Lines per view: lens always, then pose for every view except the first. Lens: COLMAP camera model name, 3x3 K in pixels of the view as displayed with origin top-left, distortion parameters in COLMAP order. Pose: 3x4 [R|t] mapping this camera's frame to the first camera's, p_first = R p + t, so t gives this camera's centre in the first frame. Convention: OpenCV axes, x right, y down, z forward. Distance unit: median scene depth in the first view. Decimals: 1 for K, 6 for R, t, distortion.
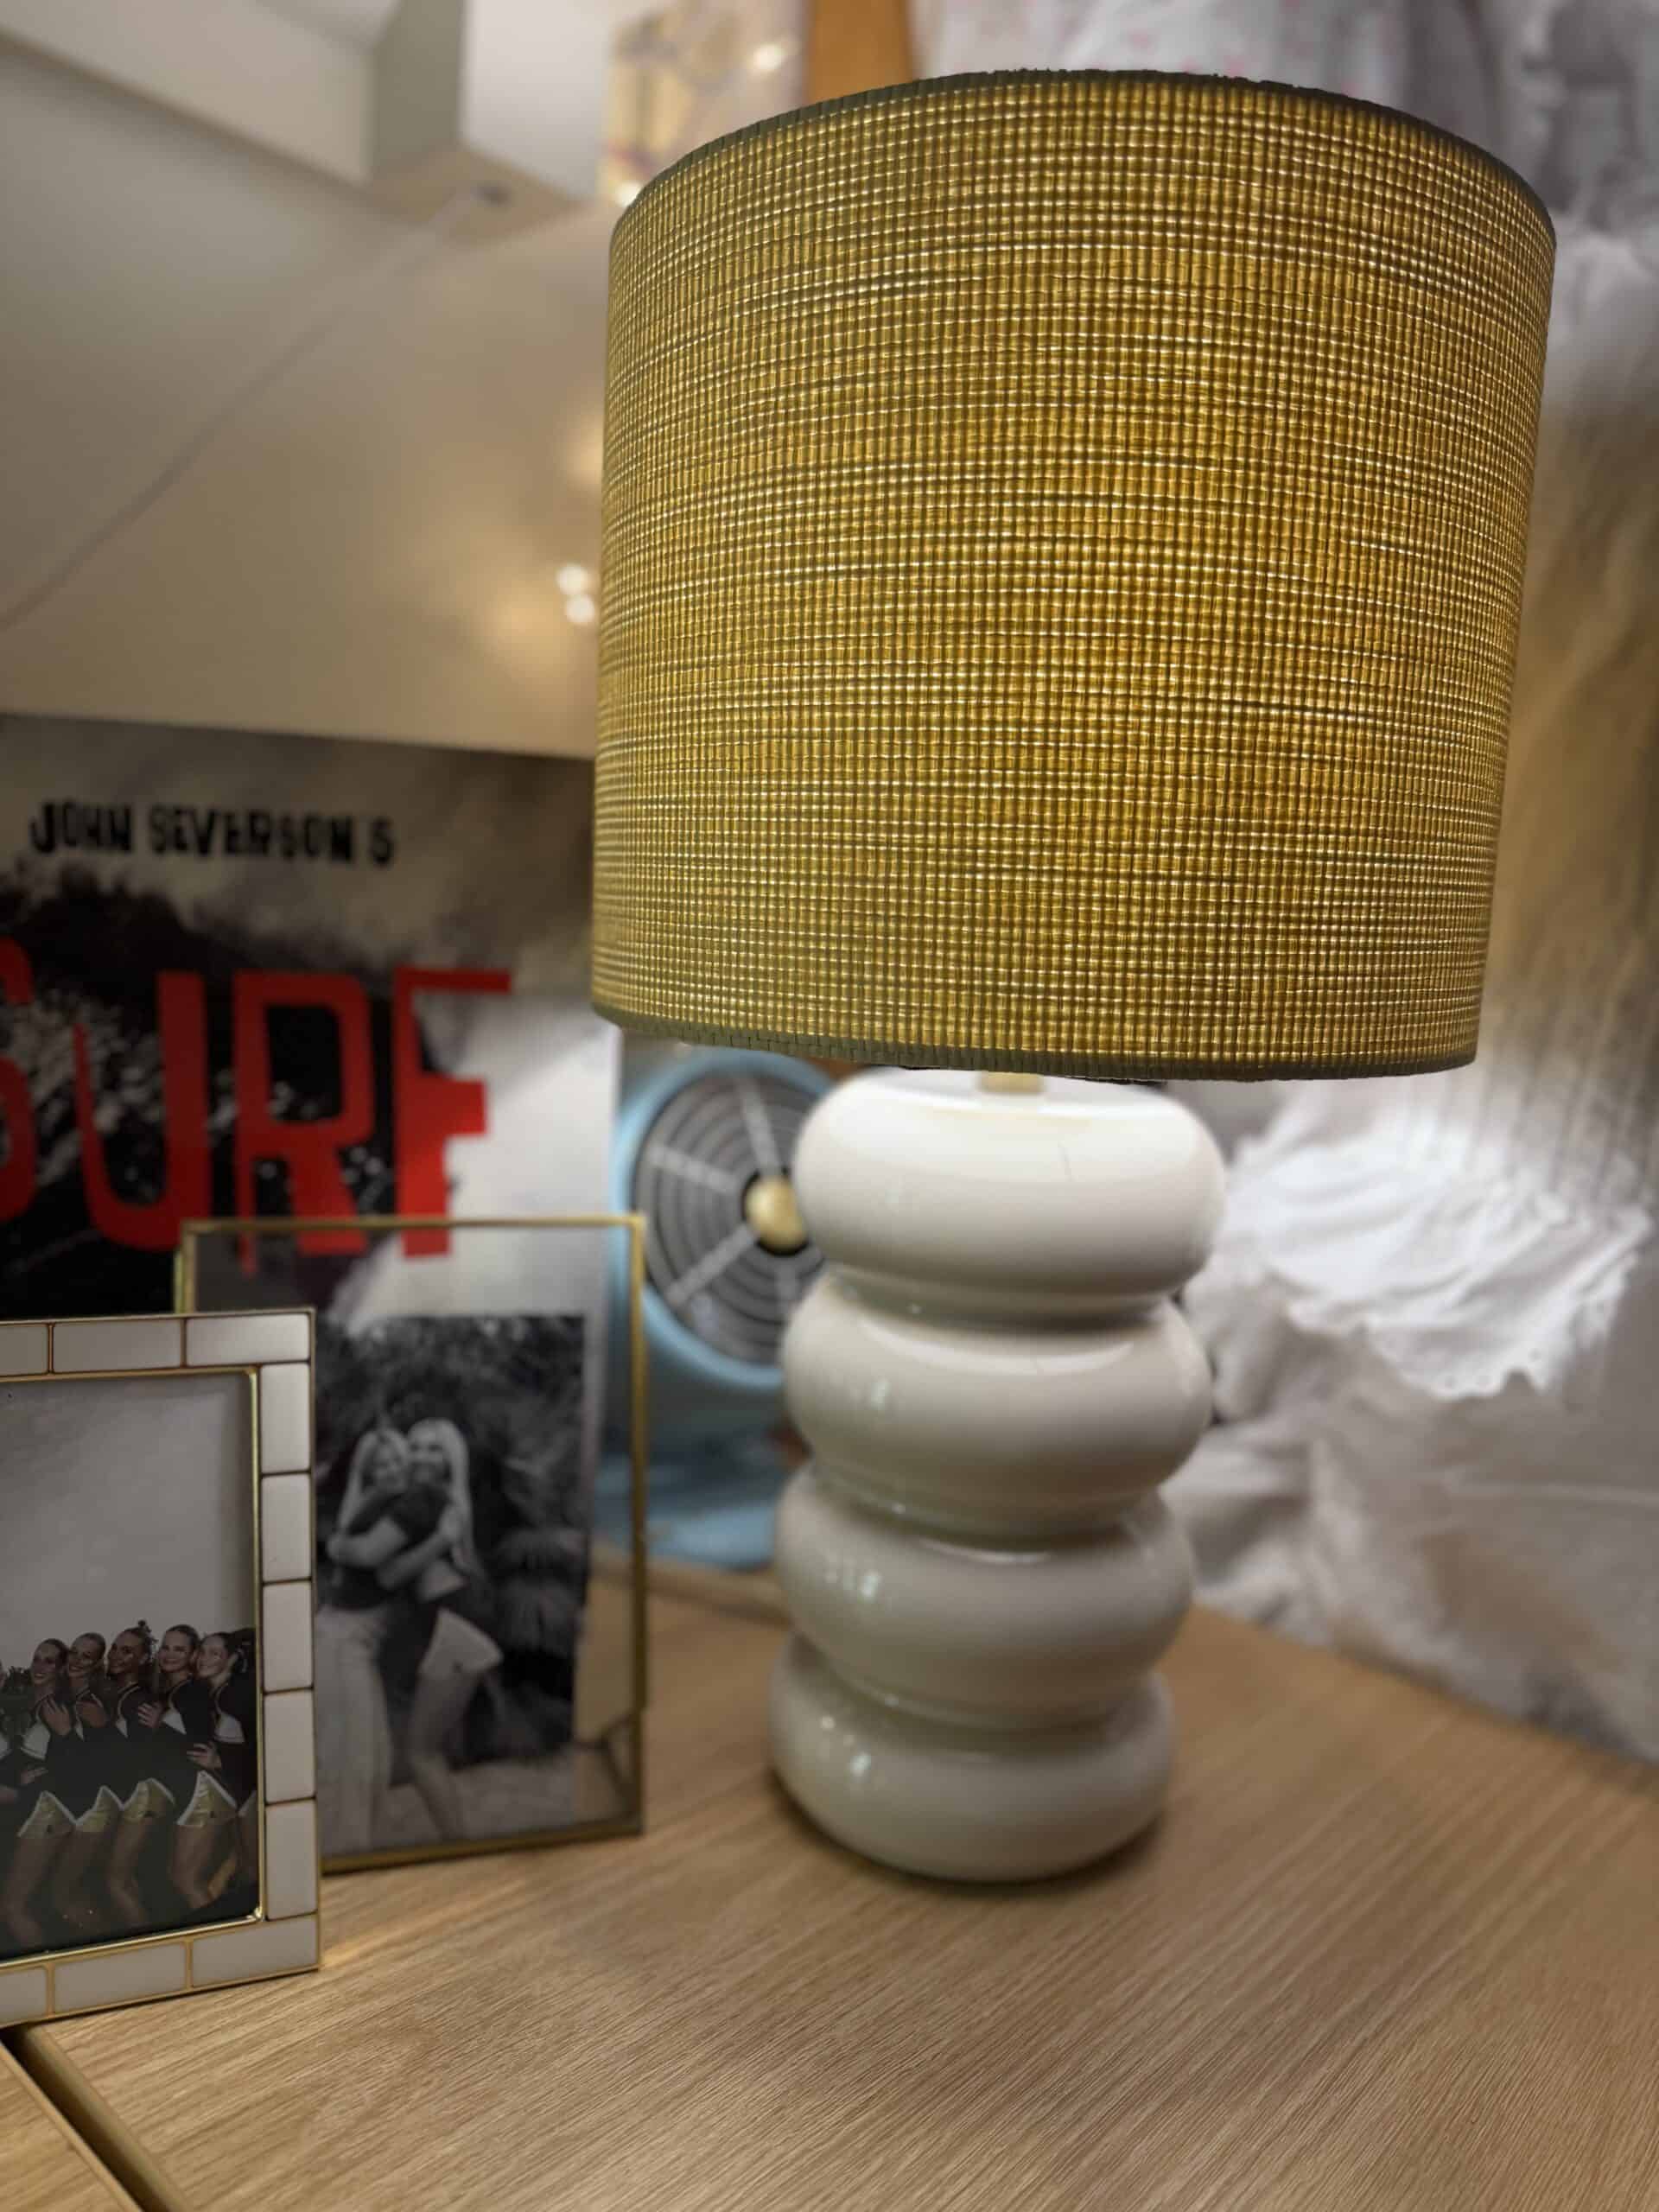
lens RADIAL K [[1559.2, 0, 829.5], [0, 1559.2, 1106.0], [0, 0, 1]] dist [0.001326, -0.000748]
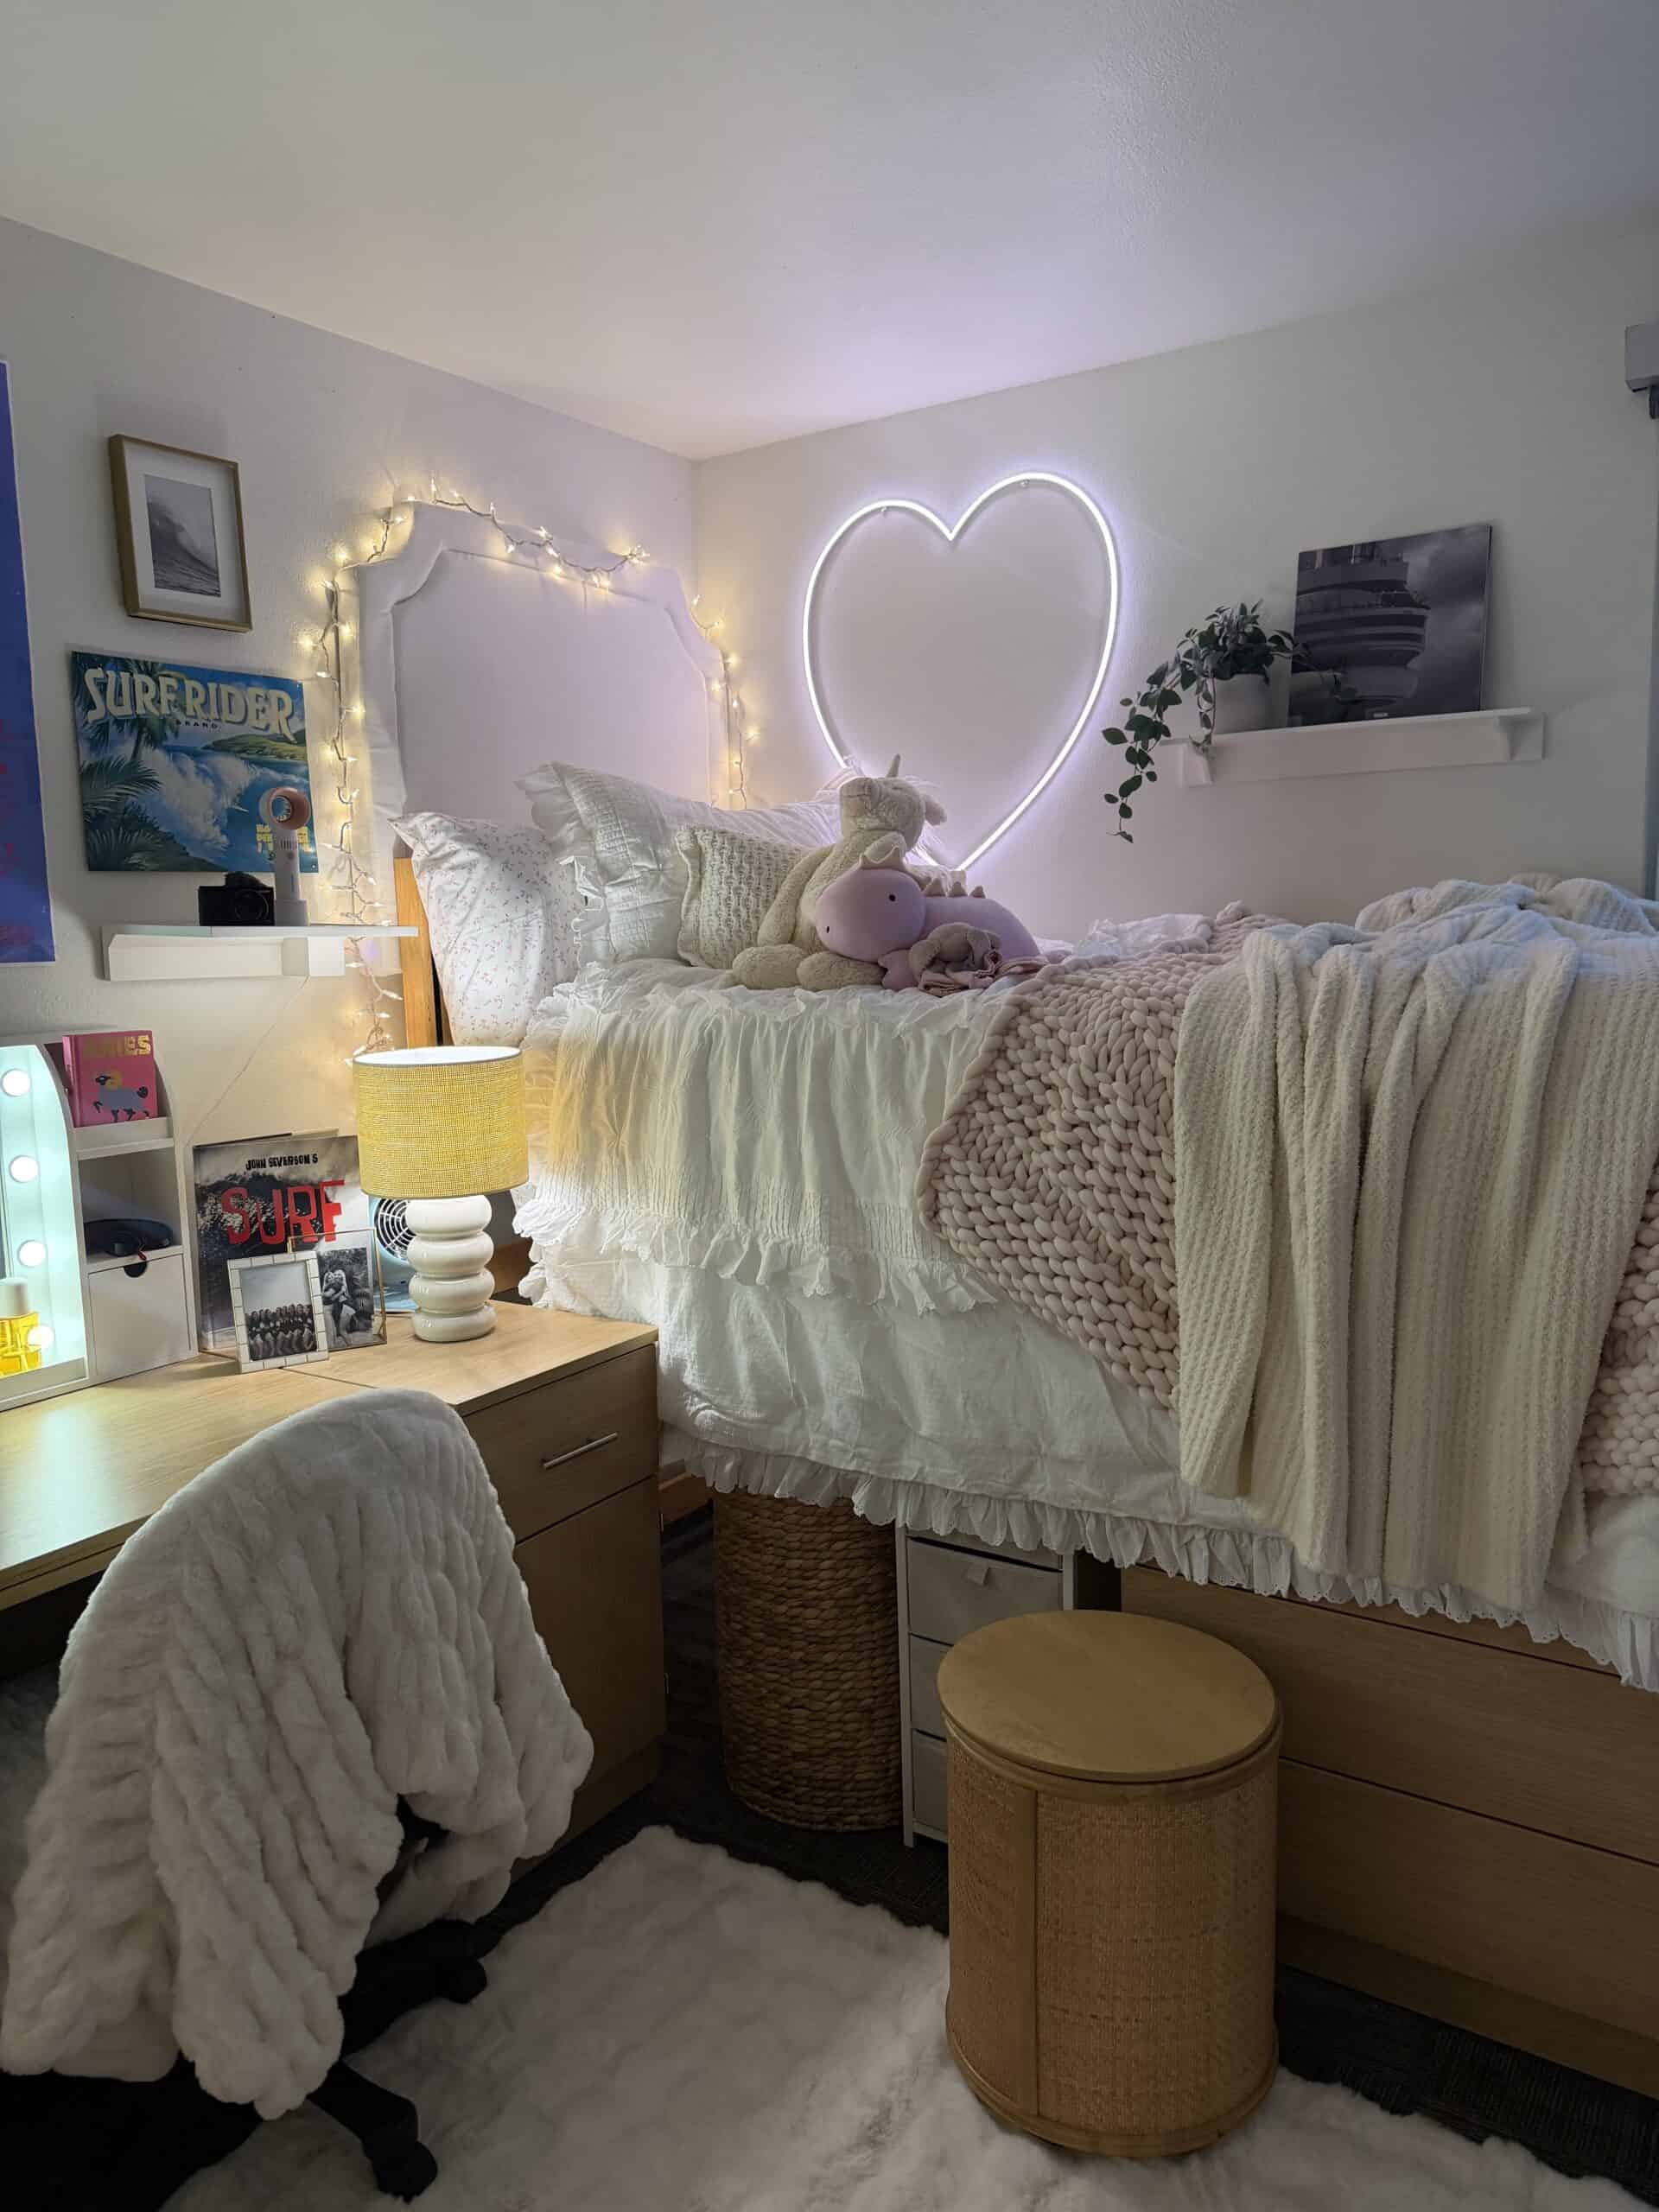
lens RADIAL K [[1556.6, 0, 829.5], [0, 1556.6, 1106.0], [0, 0, 1]] dist [0.133308, 0.000198]
pose [[0.983707, -0.091477, 0.154764, 0.591788], [0.091760, 0.995767, 0.005327, -0.221212], [-0.154596, 0.008961, 0.987937, -4.440572]]
